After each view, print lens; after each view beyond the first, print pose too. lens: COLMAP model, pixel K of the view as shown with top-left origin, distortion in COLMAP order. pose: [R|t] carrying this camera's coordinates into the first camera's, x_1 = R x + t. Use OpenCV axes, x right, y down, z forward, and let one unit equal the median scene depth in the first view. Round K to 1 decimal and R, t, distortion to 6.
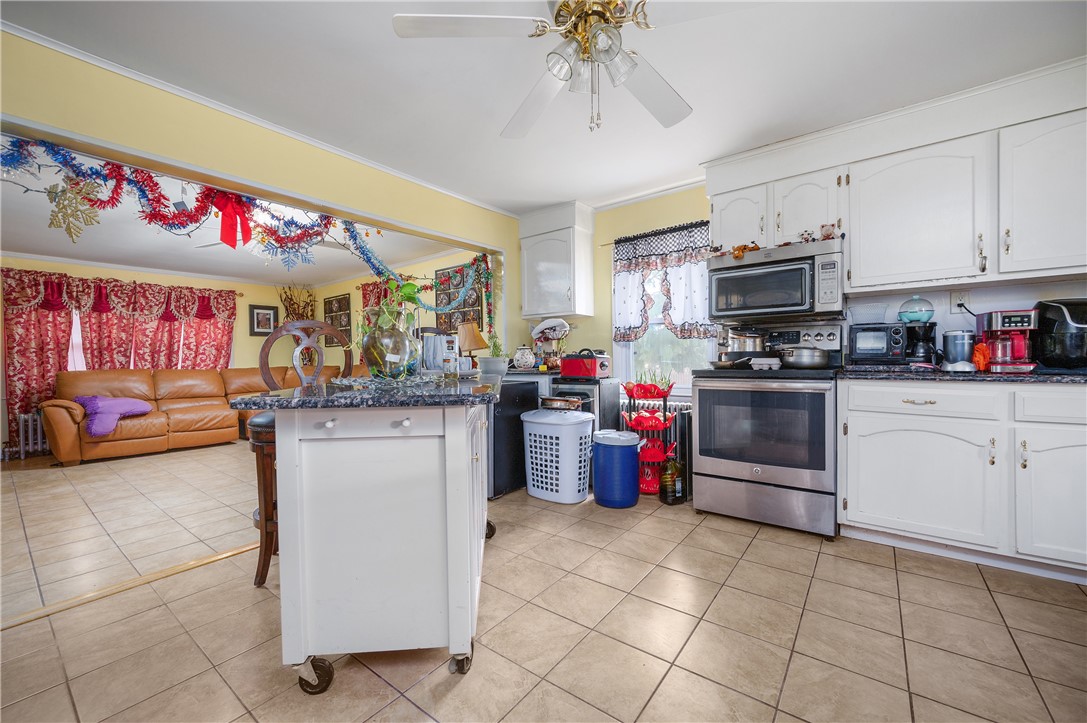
lens RADIAL K [[432.4, 0, 542.3], [0, 432.4, 364.7], [0, 0, 1]] dist [-0.000742, 0.000287]
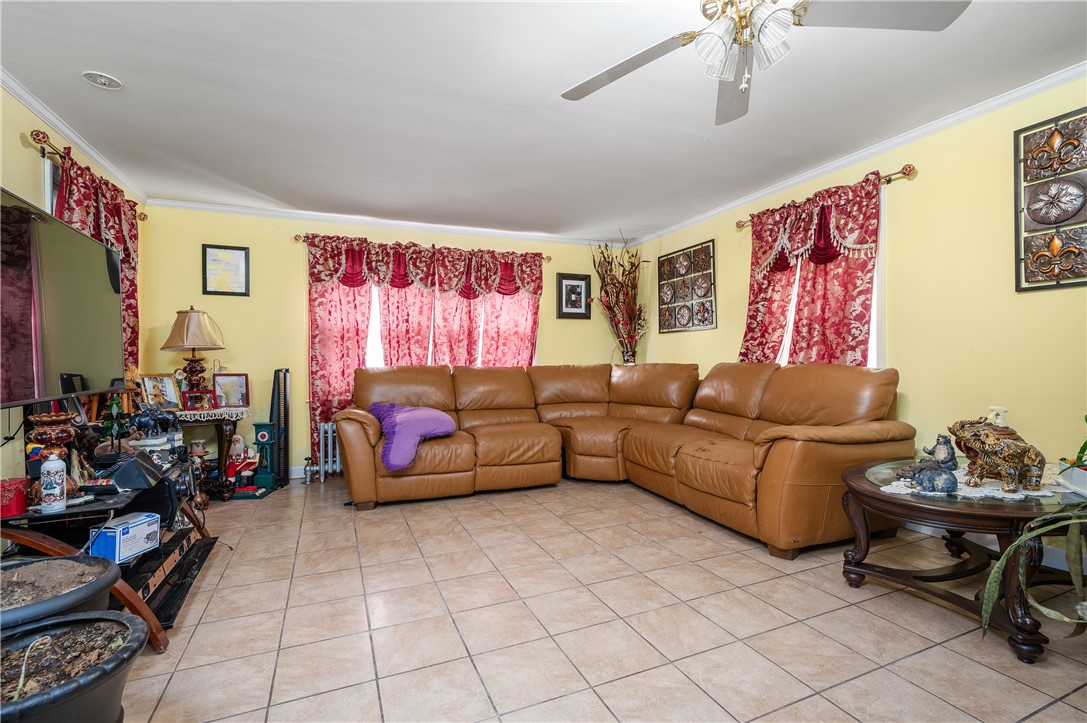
lens RADIAL K [[501.3, 0, 543.7], [0, 501.3, 355.0], [0, 0, 1]] dist [-0.000376, -0.000255]
pose [[0.875122, 0.004672, -0.483879, -0.386826], [-0.011308, 0.999878, -0.010797, -0.000271], [0.483770, 0.014921, 0.875068, 0.368149]]
